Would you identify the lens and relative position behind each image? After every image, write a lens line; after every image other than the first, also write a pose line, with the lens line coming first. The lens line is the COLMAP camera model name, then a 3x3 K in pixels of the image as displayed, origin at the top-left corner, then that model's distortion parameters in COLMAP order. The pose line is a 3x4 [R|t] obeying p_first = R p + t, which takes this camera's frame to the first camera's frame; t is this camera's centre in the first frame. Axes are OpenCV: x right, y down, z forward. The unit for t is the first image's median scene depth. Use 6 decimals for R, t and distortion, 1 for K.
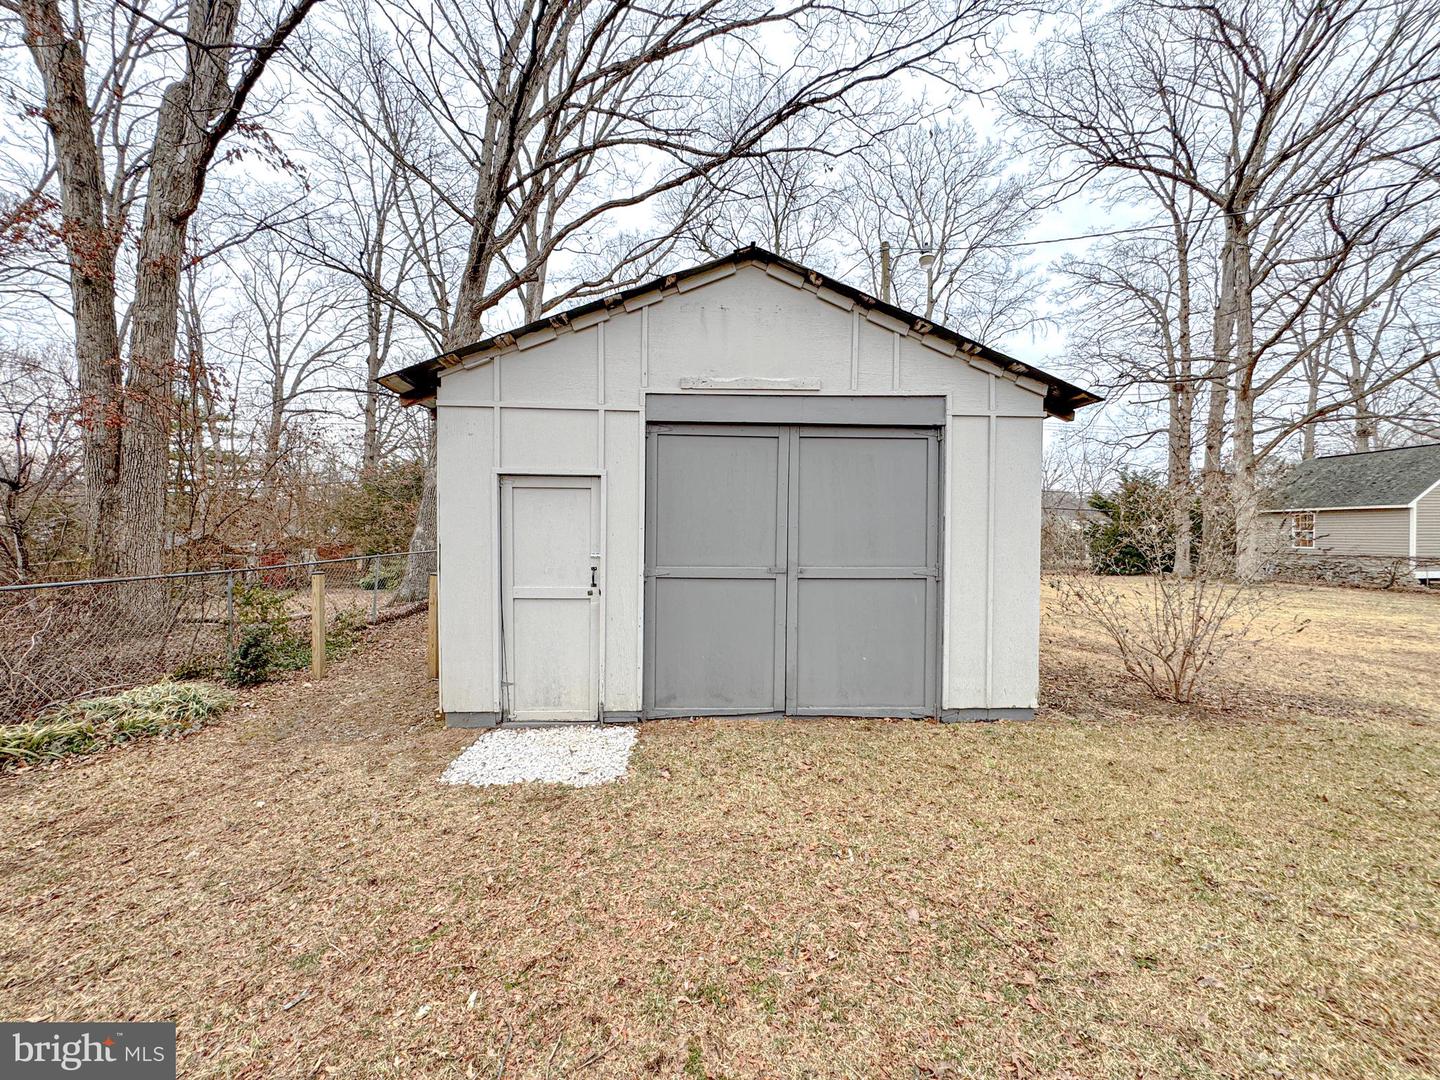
lens RADIAL K [[571.8, 0, 717.4], [0, 571.8, 537.2], [0, 0, 1]] dist [-0.004180, 0.000424]
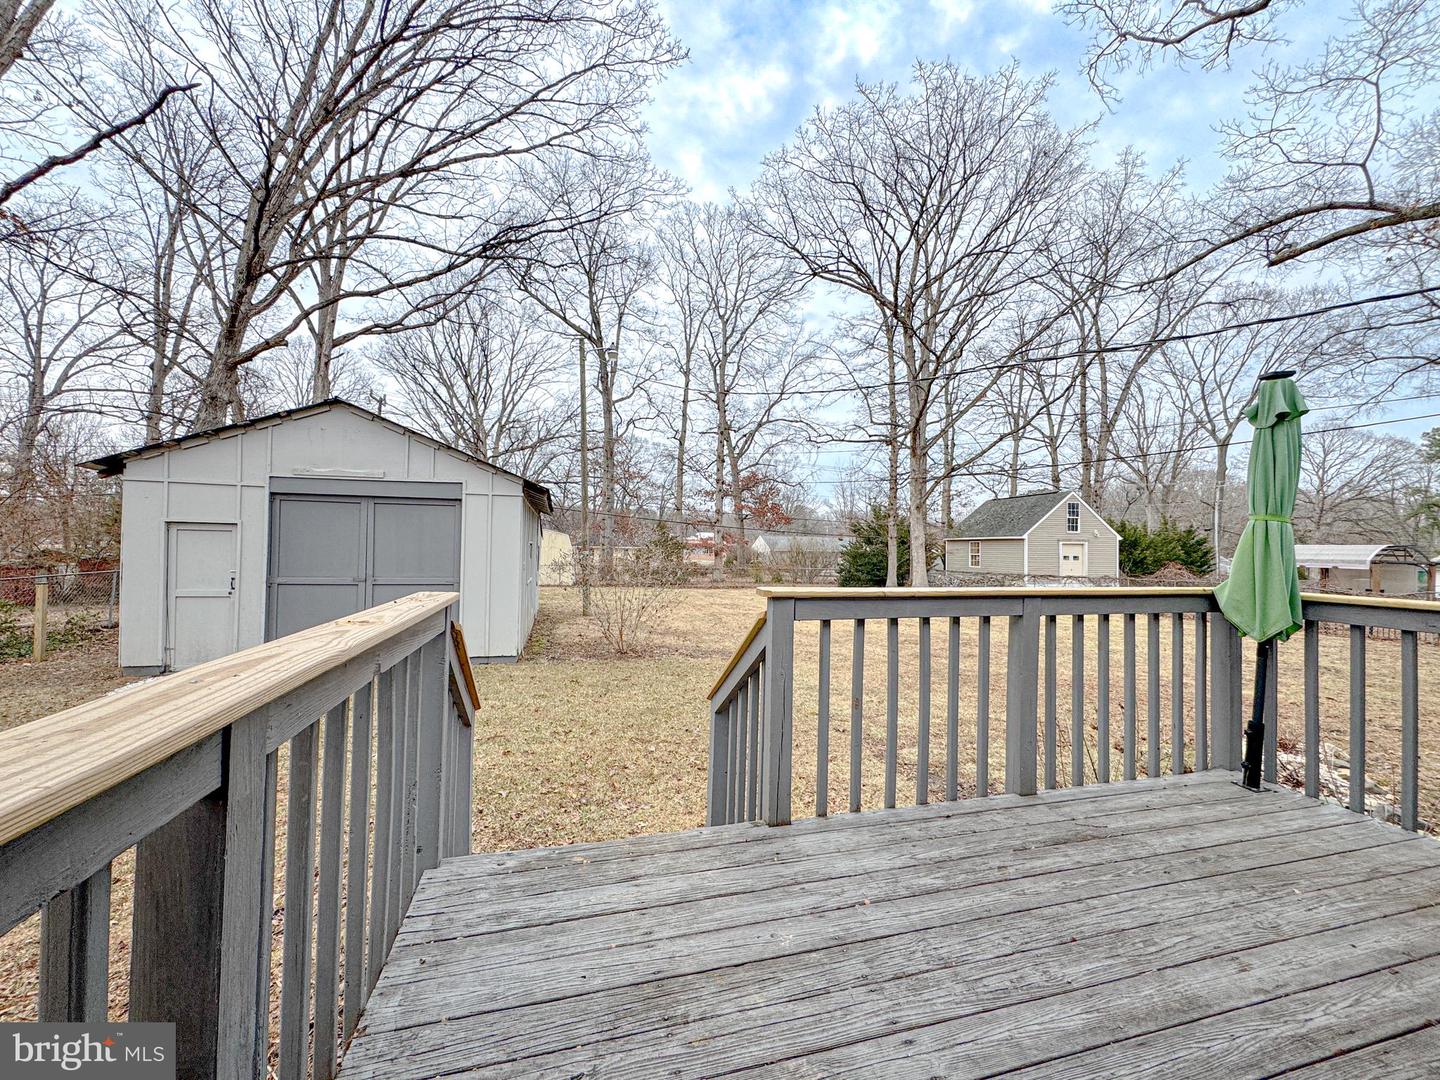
lens RADIAL K [[571.8, 0, 719.1], [0, 571.8, 538.4], [0, 0, 1]] dist [-0.004180, 0.000424]
pose [[0.976012, 0.014368, 0.217243, 0.320730], [-0.008774, 0.999605, -0.026695, -0.012269], [-0.217541, 0.024149, 0.975752, -0.375145]]
